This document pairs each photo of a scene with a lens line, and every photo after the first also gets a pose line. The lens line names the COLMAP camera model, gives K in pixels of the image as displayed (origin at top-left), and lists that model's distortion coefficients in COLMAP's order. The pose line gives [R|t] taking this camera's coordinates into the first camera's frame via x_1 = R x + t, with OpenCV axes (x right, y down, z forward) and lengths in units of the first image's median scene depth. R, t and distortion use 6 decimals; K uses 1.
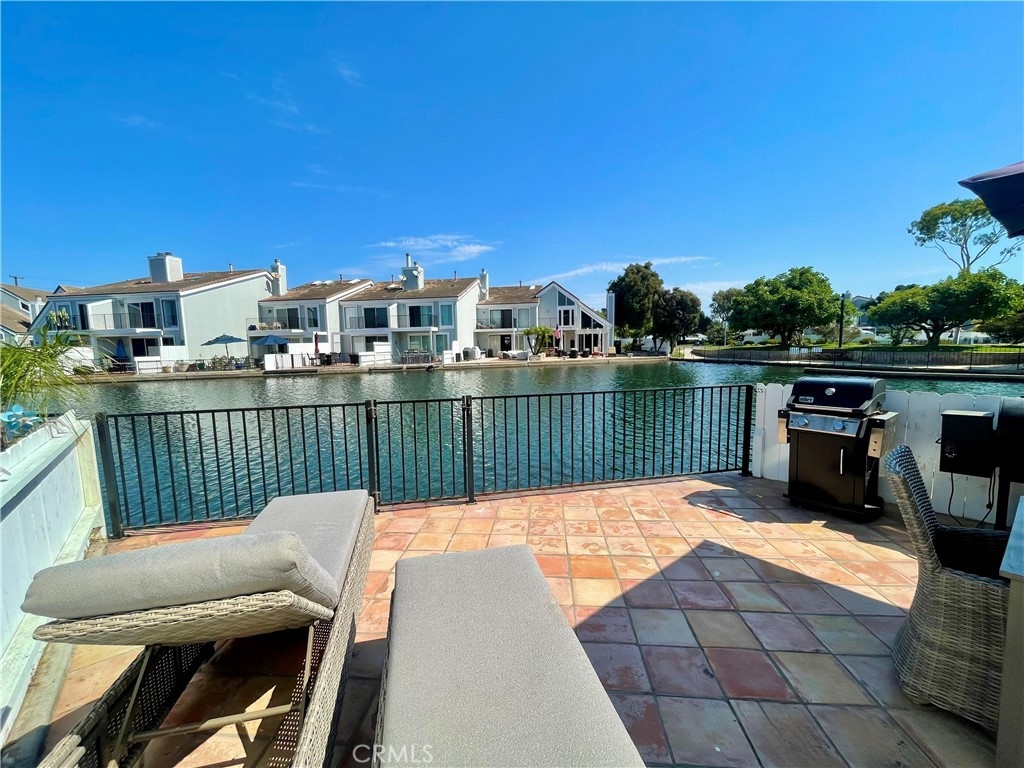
lens RADIAL K [[415.3, 0, 507.6], [0, 415.3, 388.2], [0, 0, 1]] dist [-0.003224, 0.000167]
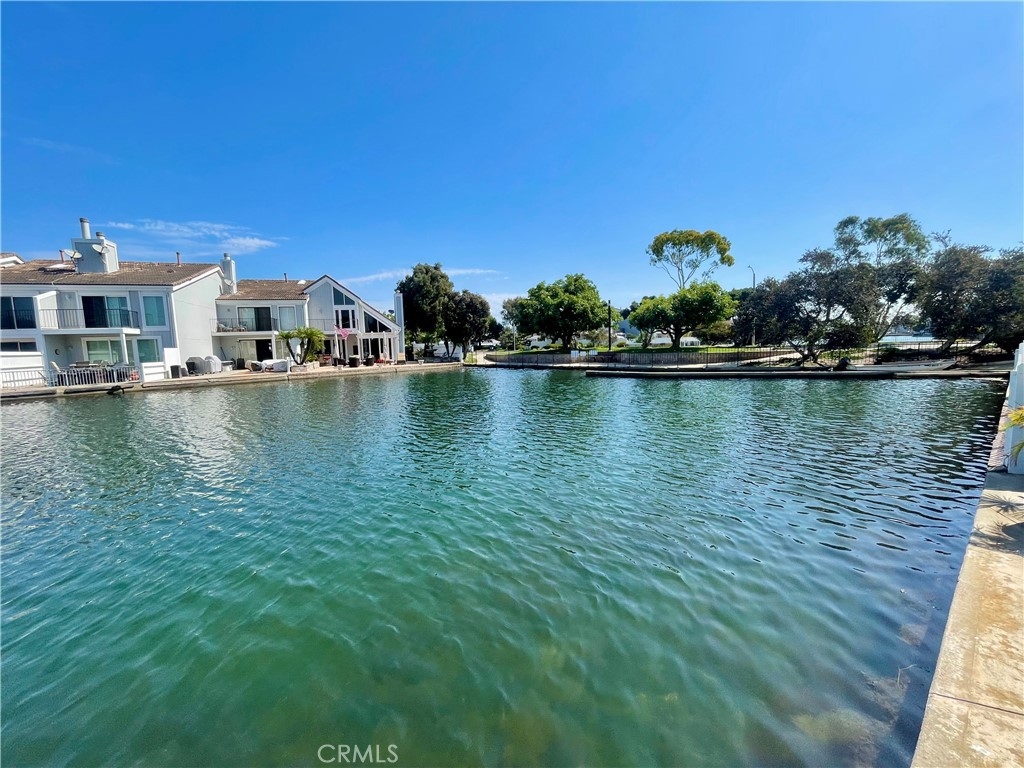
lens RADIAL K [[415.3, 0, 507.6], [0, 415.3, 388.2], [0, 0, 1]] dist [-0.003224, 0.000167]
pose [[0.896190, -0.052991, 0.440495, 0.063581], [0.059940, 0.998200, -0.001866, -0.010093], [-0.439604, 0.028076, 0.897753, 0.112735]]
